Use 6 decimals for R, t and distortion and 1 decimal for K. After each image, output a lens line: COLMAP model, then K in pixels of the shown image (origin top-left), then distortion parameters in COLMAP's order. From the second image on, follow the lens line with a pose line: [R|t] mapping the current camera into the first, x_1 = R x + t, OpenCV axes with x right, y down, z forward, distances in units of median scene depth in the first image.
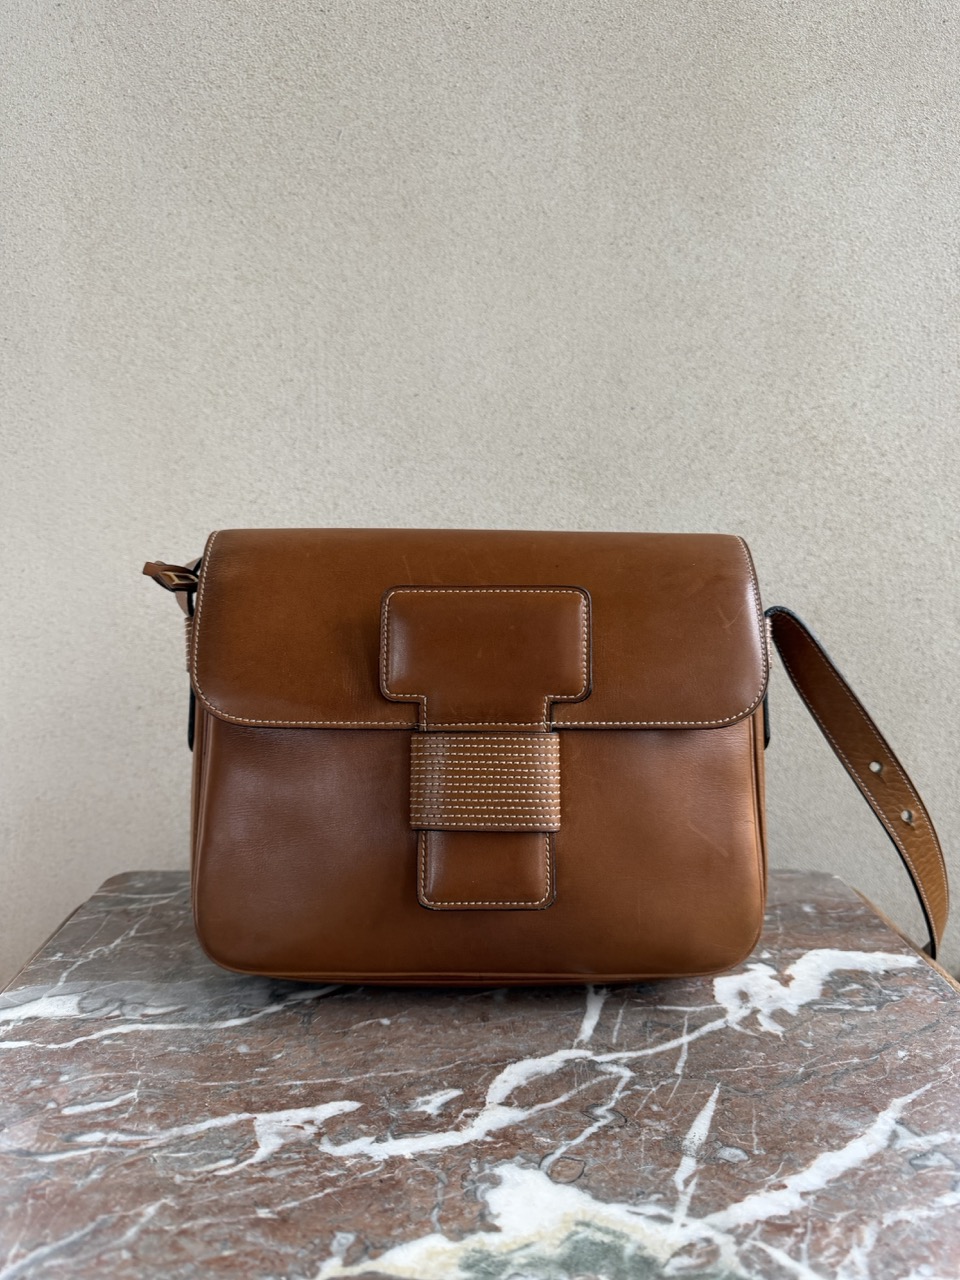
lens RADIAL K [[1038.1, 0, 480.0], [0, 1038.1, 640.0], [0, 0, 1]] dist [0.000143, -0.059873]
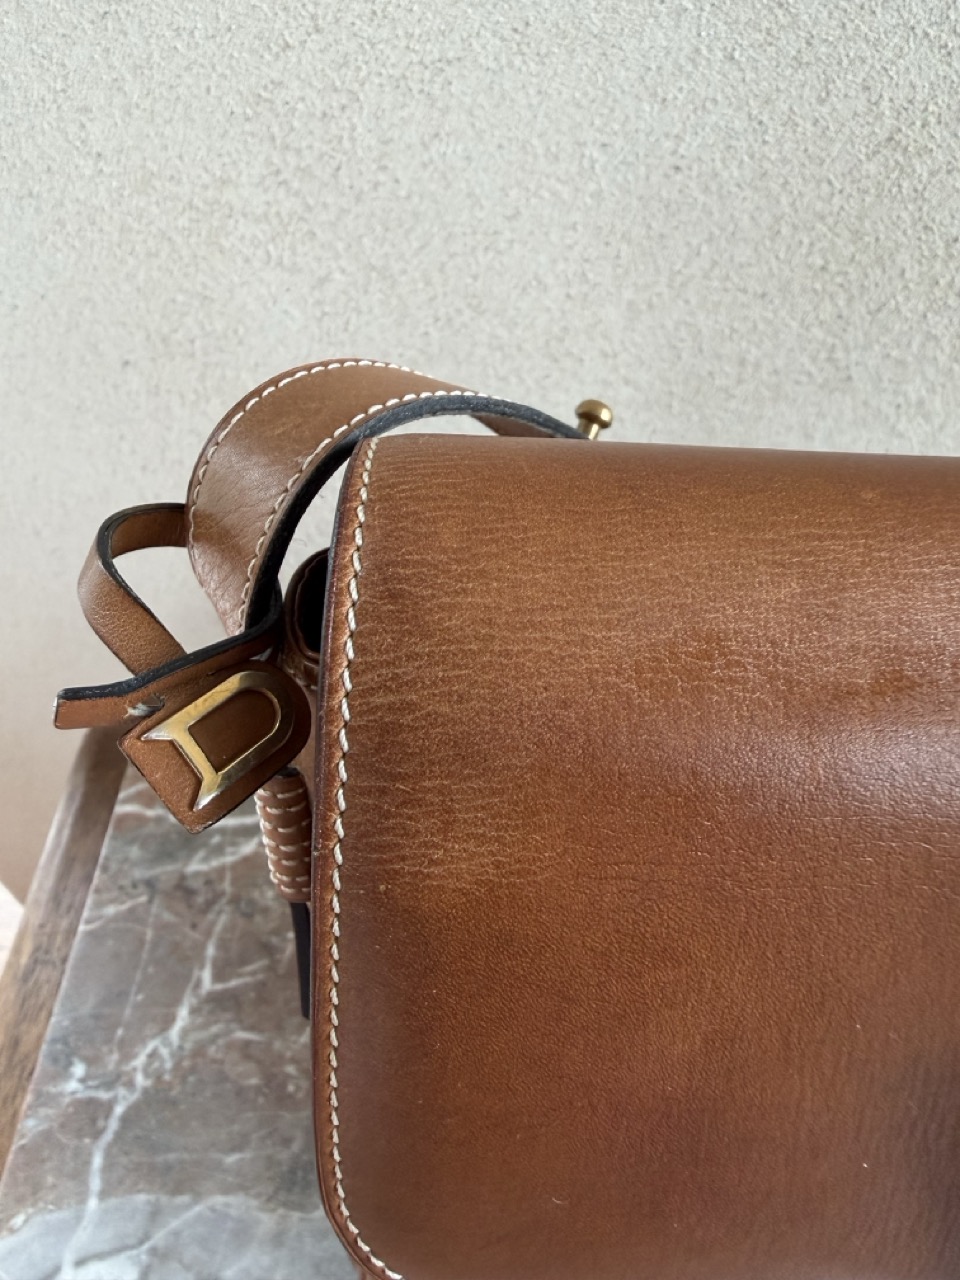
lens RADIAL K [[955.4, 0, 484.4], [0, 955.4, 573.4], [0, 0, 1]] dist [-0.007092, -0.000749]
pose [[0.999030, 0.042379, 0.011921, -0.245189], [-0.039861, 0.755828, 0.653555, -0.247517], [0.018687, -0.653397, 0.756785, 0.911721]]
